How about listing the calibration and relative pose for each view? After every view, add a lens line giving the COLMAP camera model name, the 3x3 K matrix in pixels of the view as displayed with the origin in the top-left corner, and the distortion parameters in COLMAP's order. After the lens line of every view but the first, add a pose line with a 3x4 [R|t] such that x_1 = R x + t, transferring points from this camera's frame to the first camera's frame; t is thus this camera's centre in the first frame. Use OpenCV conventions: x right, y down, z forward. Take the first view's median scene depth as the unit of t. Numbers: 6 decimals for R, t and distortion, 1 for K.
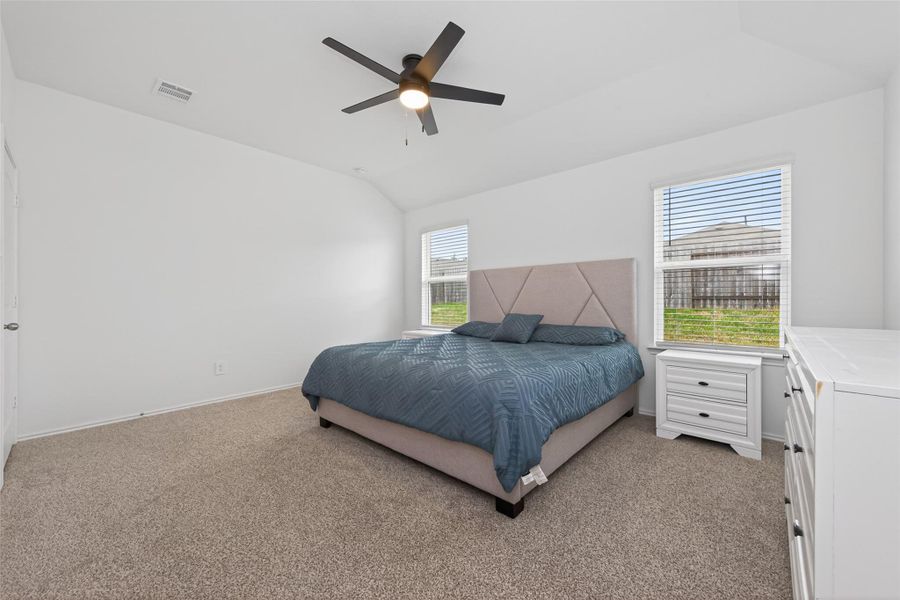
lens RADIAL K [[348.7, 0, 443.9], [0, 348.7, 295.3], [0, 0, 1]] dist [0.004895, -0.001016]
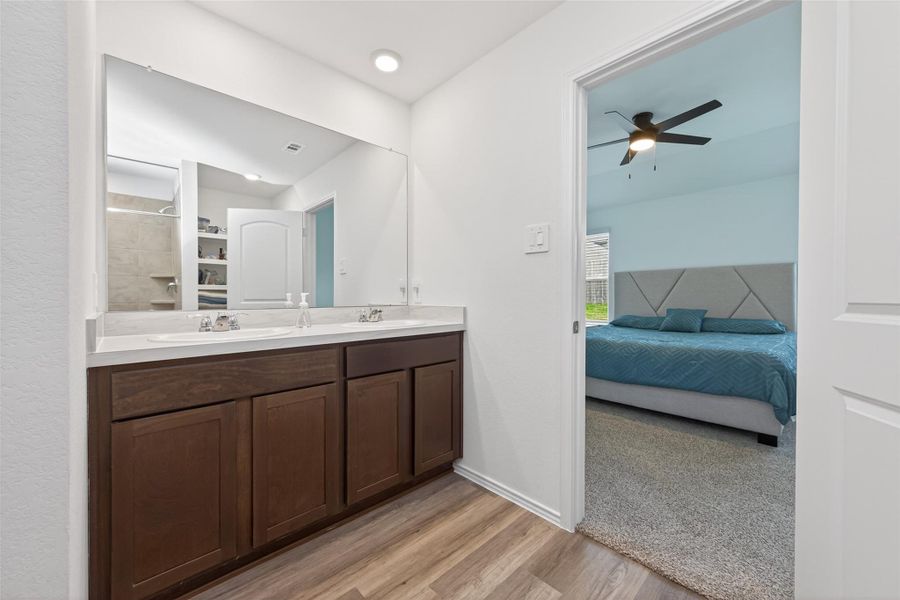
lens RADIAL K [[348.7, 0, 451.7], [0, 348.7, 296.3], [0, 0, 1]] dist [0.004895, -0.001016]
pose [[0.998281, 0.003526, -0.058503, -0.171671], [-0.002894, 0.999937, 0.010872, -0.000190], [0.058538, -0.010684, 0.998228, -0.085311]]
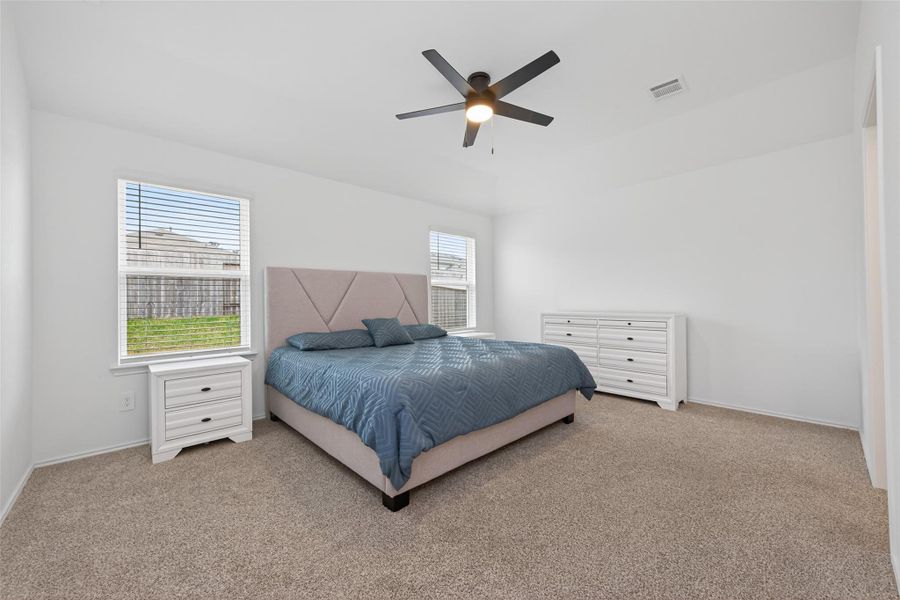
lens RADIAL K [[348.7, 0, 445.9], [0, 348.7, 301.1], [0, 0, 1]] dist [0.004895, -0.001016]
pose [[0.101724, 0.003723, 0.994806, -0.266081], [0.007663, 0.999960, -0.004525, 0.003027], [-0.994783, 0.008083, 0.101691, 0.235557]]
